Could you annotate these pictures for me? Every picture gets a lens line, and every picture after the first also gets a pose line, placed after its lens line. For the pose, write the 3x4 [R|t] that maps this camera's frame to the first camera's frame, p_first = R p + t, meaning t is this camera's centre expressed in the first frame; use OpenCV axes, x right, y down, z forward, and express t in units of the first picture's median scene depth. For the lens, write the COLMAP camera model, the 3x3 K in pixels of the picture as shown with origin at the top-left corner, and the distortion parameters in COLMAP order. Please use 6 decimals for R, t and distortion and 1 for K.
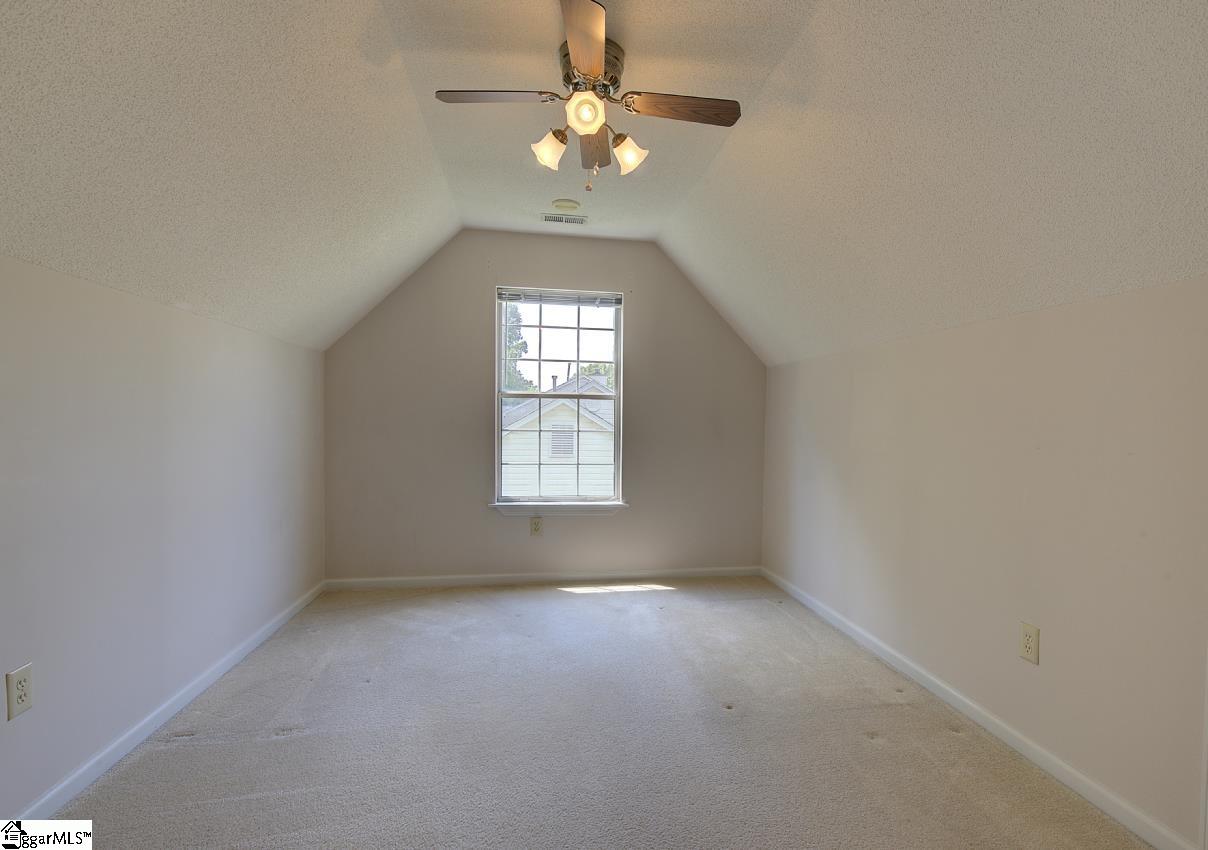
lens RADIAL K [[583.7, 0, 604.0], [0, 583.7, 425.0], [0, 0, 1]] dist [-0.002631, -0.000355]
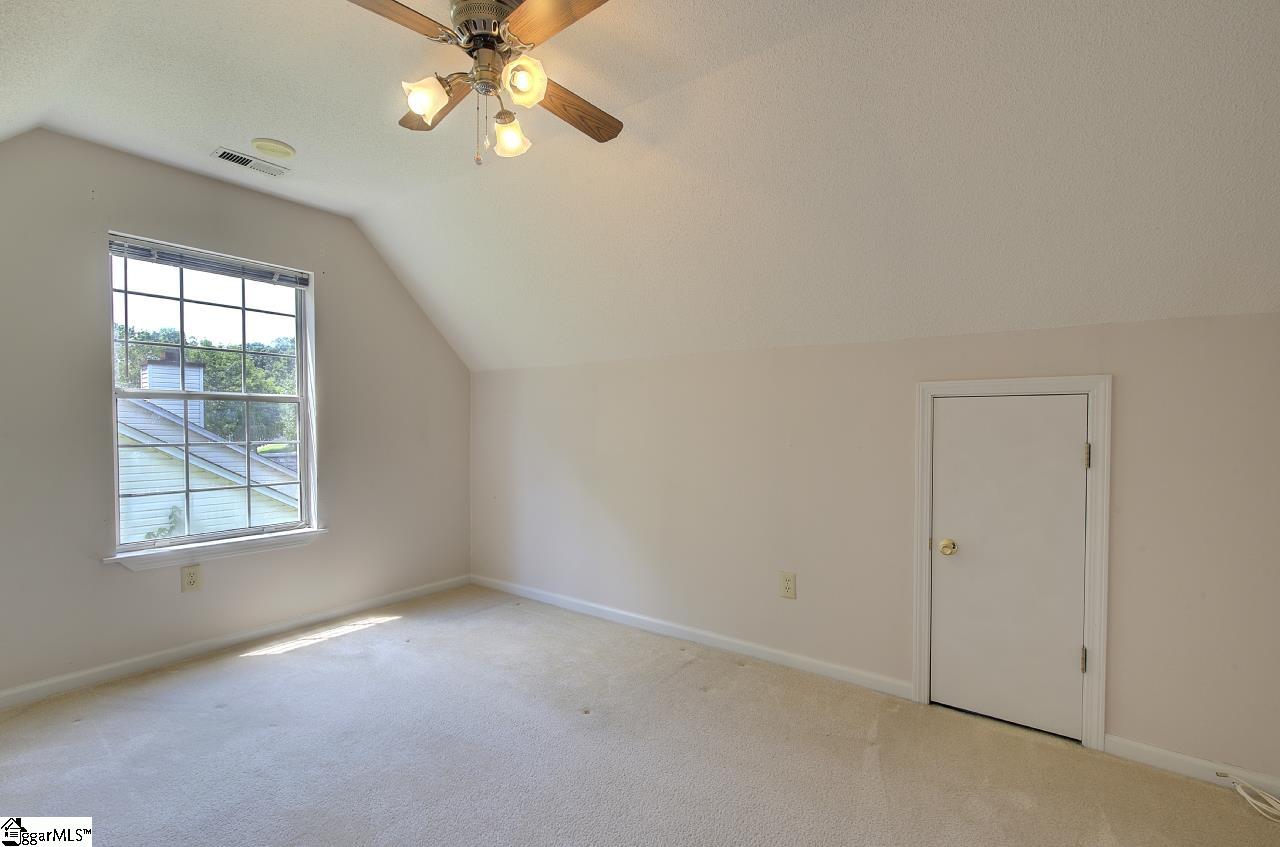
lens RADIAL K [[573.1, 0, 640.0], [0, 573.1, 423.5], [0, 0, 1]] dist [0.000736, 0.000153]
pose [[0.720362, -0.010154, 0.693524, -0.216827], [0.014626, 0.999893, -0.000553, -0.008264], [-0.693444, 0.010542, 0.720434, 0.114320]]
